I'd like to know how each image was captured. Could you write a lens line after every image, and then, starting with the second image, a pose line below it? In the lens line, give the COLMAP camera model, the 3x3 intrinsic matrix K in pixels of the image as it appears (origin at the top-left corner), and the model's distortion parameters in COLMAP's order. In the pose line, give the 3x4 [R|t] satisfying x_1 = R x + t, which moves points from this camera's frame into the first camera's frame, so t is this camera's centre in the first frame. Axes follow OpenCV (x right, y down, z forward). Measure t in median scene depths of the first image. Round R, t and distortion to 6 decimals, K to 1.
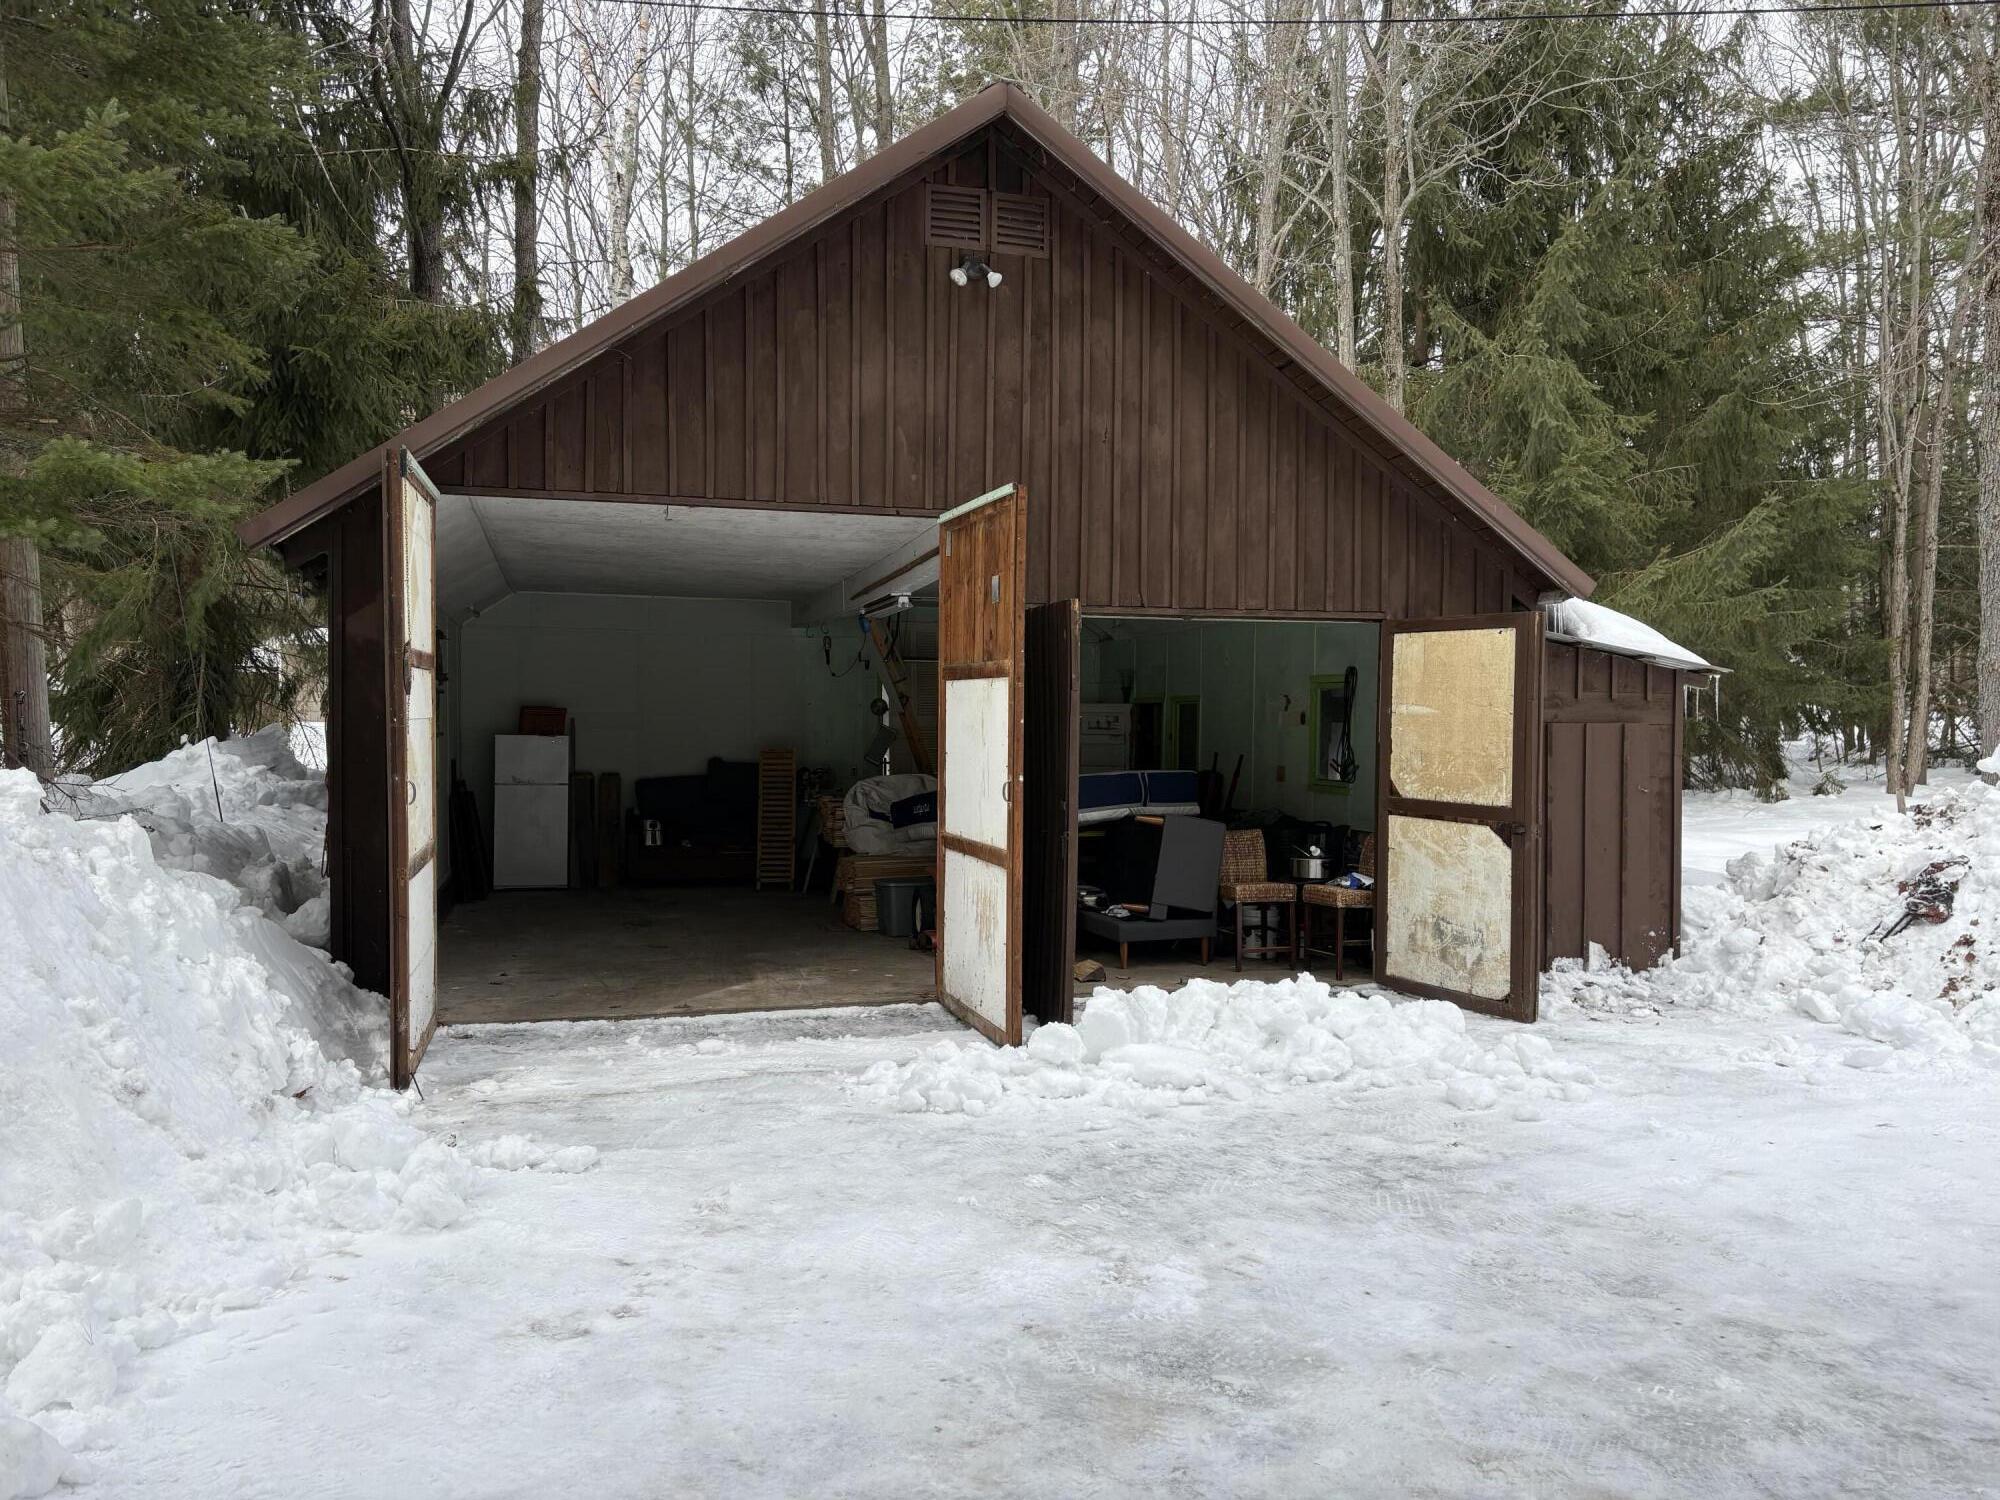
lens RADIAL K [[1519.3, 0, 995.1], [0, 1519.3, 752.0], [0, 0, 1]] dist [0.014881, 0.003680]
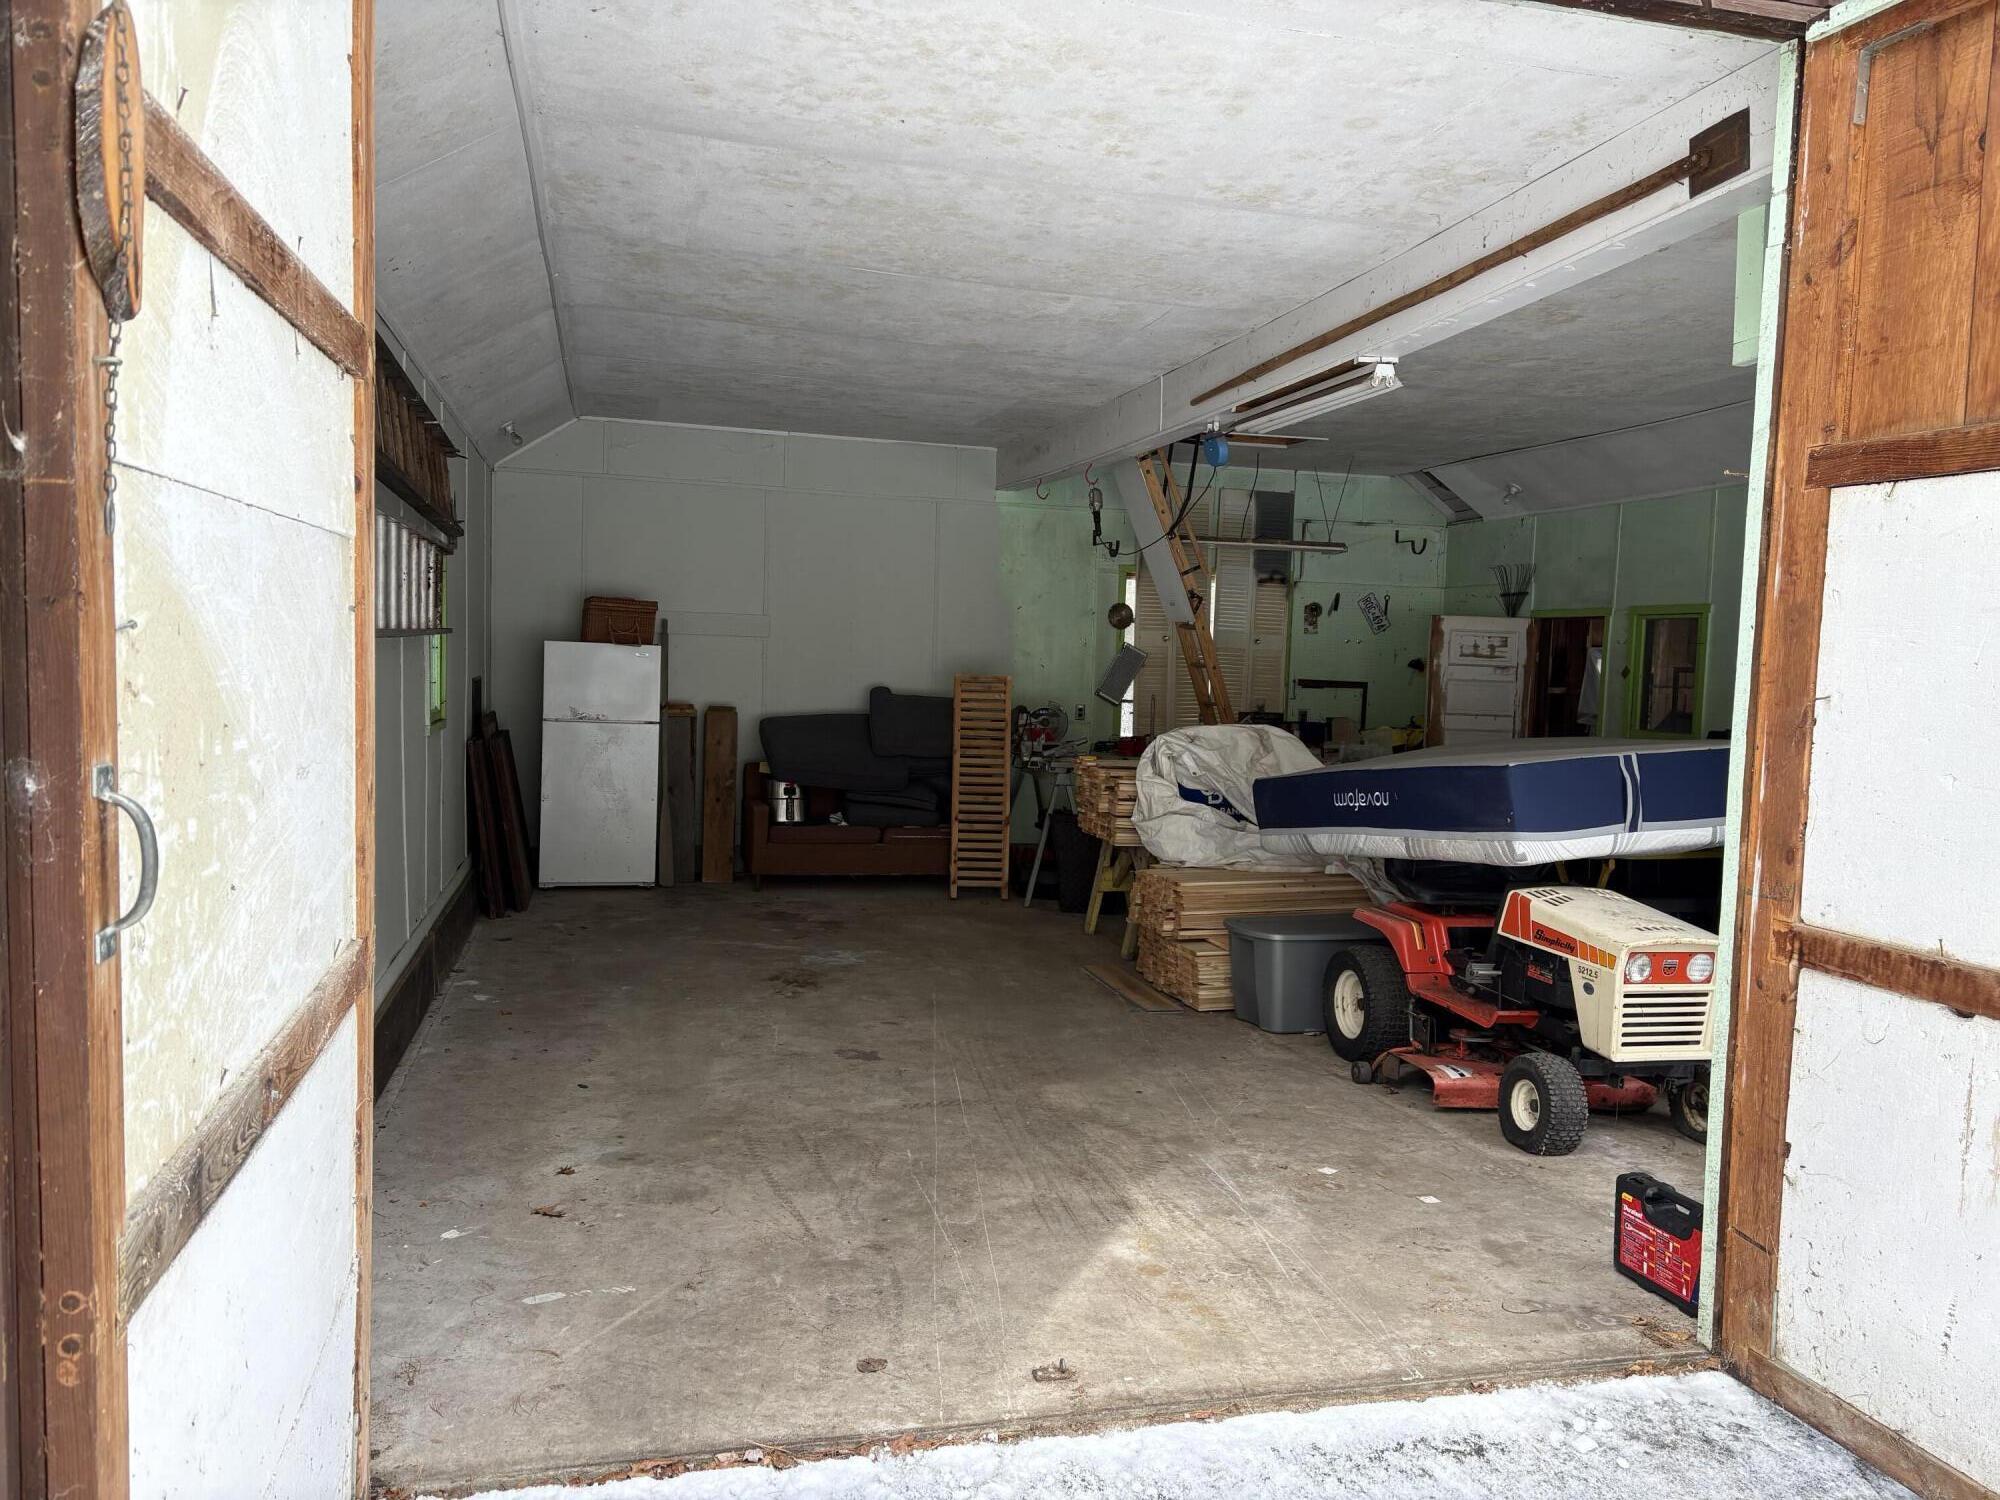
lens RADIAL K [[1519.3, 0, 1001.7], [0, 1519.3, 761.6], [0, 0, 1]] dist [0.014881, 0.003680]
pose [[0.999189, 0.027560, -0.029370, -0.117880], [-0.026006, 0.998306, 0.052039, 0.000609], [0.030754, -0.051233, 0.998213, 0.369372]]
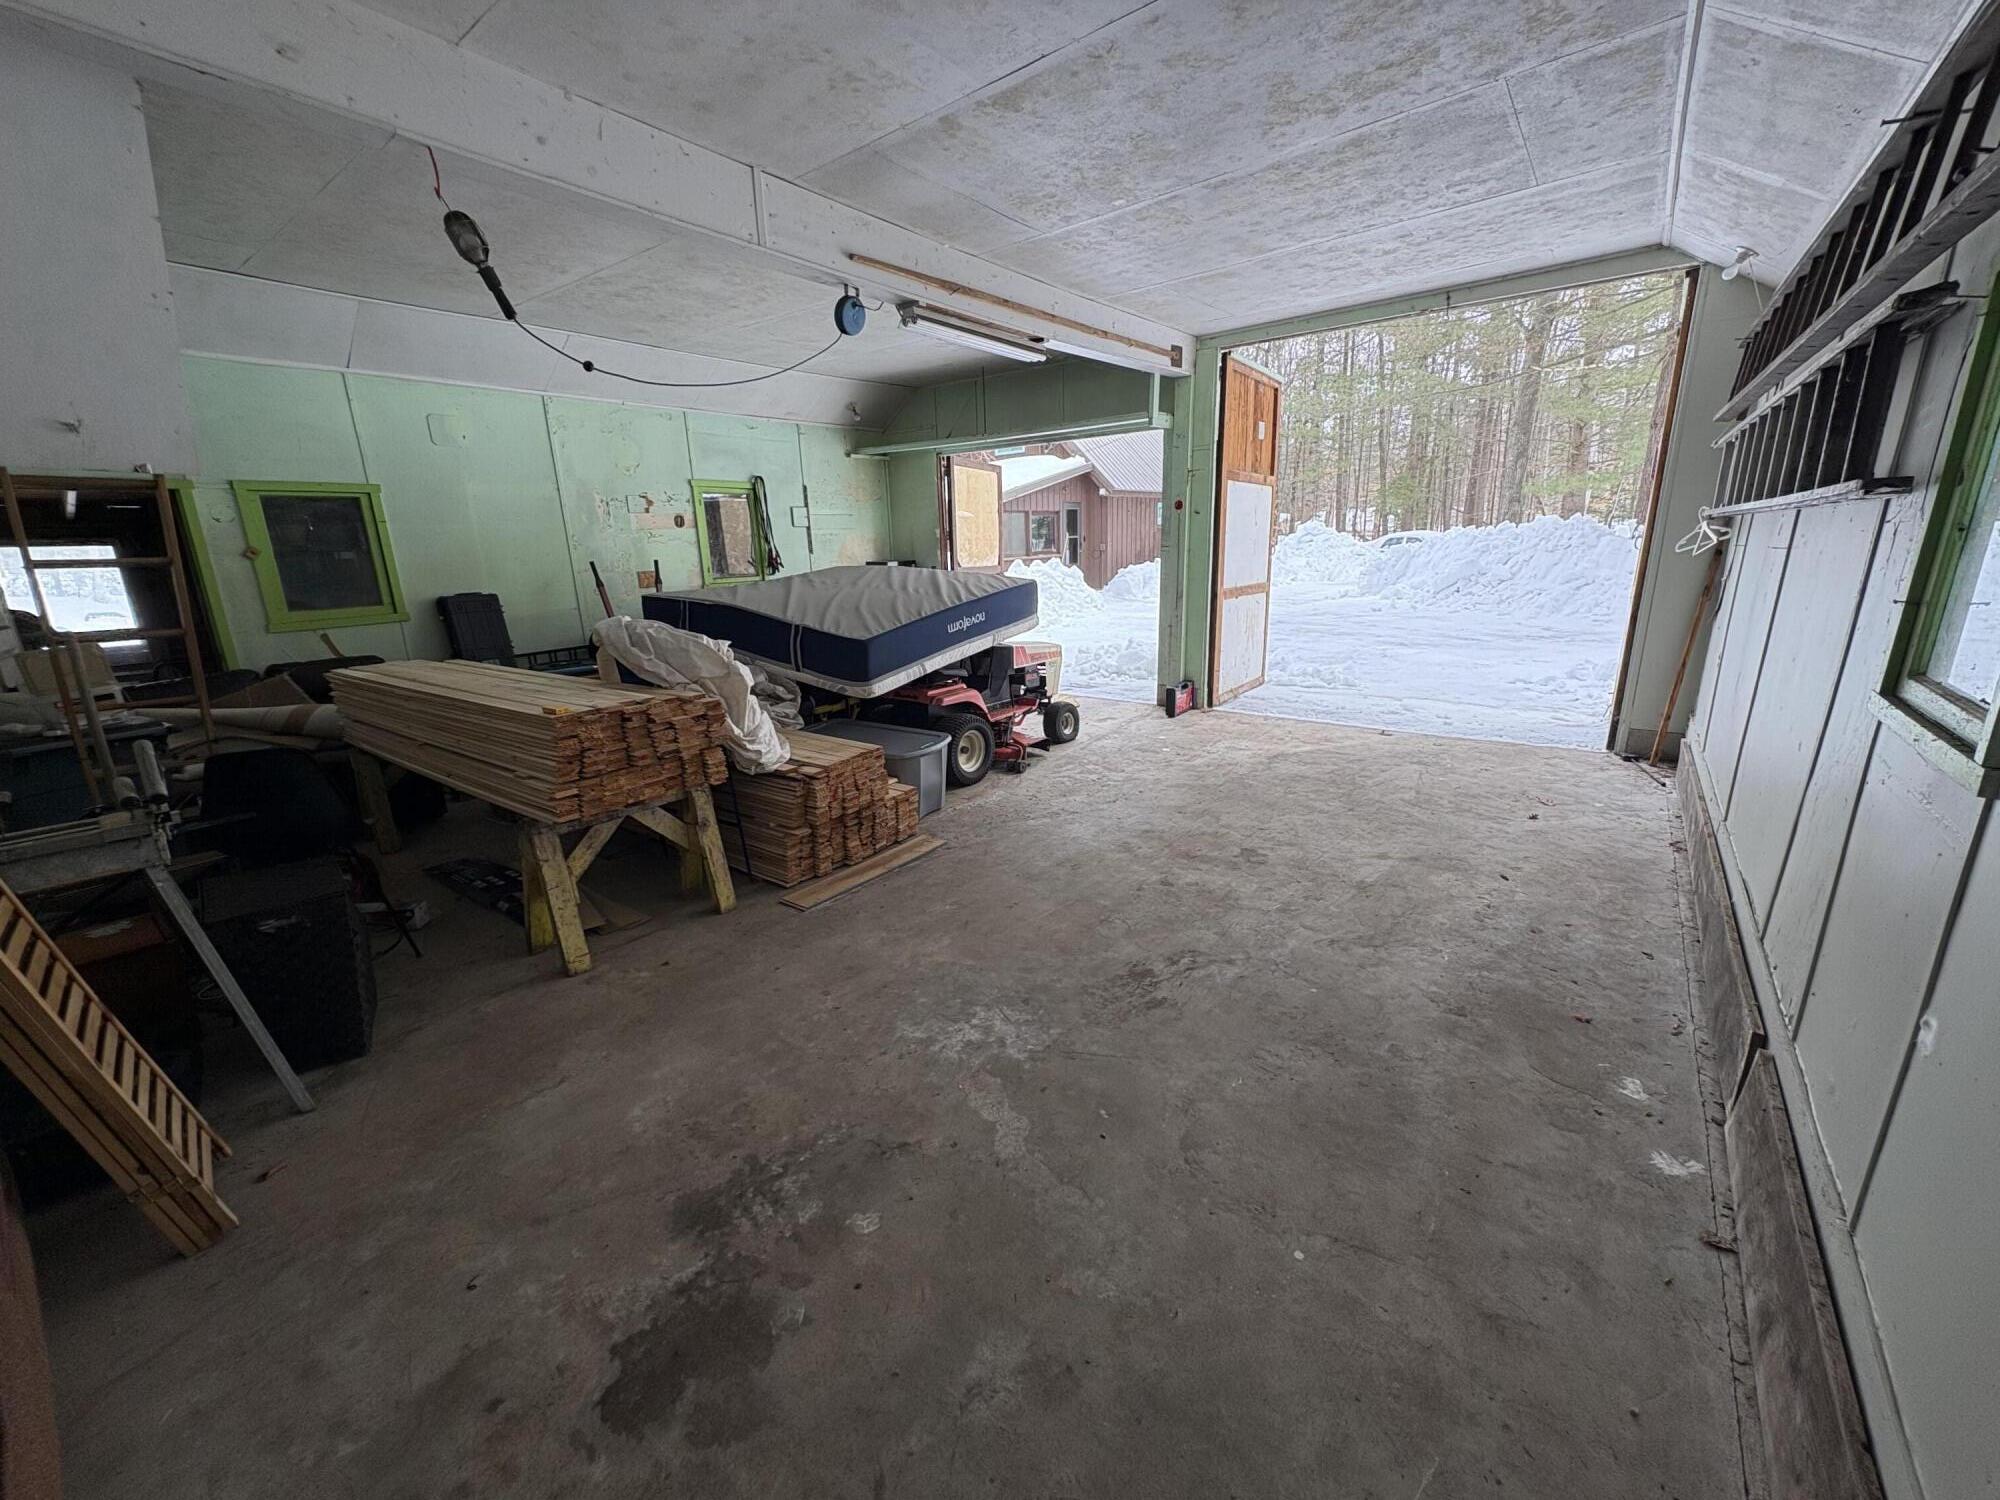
lens RADIAL K [[800.1, 0, 1001.1], [0, 800.1, 746.9], [0, 0, 1]] dist [-0.001044, -0.000021]
pose [[-0.599434, -0.199674, 0.775119, -0.565377], [0.032499, 0.961515, 0.272824, -0.026148], [-0.799764, 0.188731, -0.569876, 1.748971]]
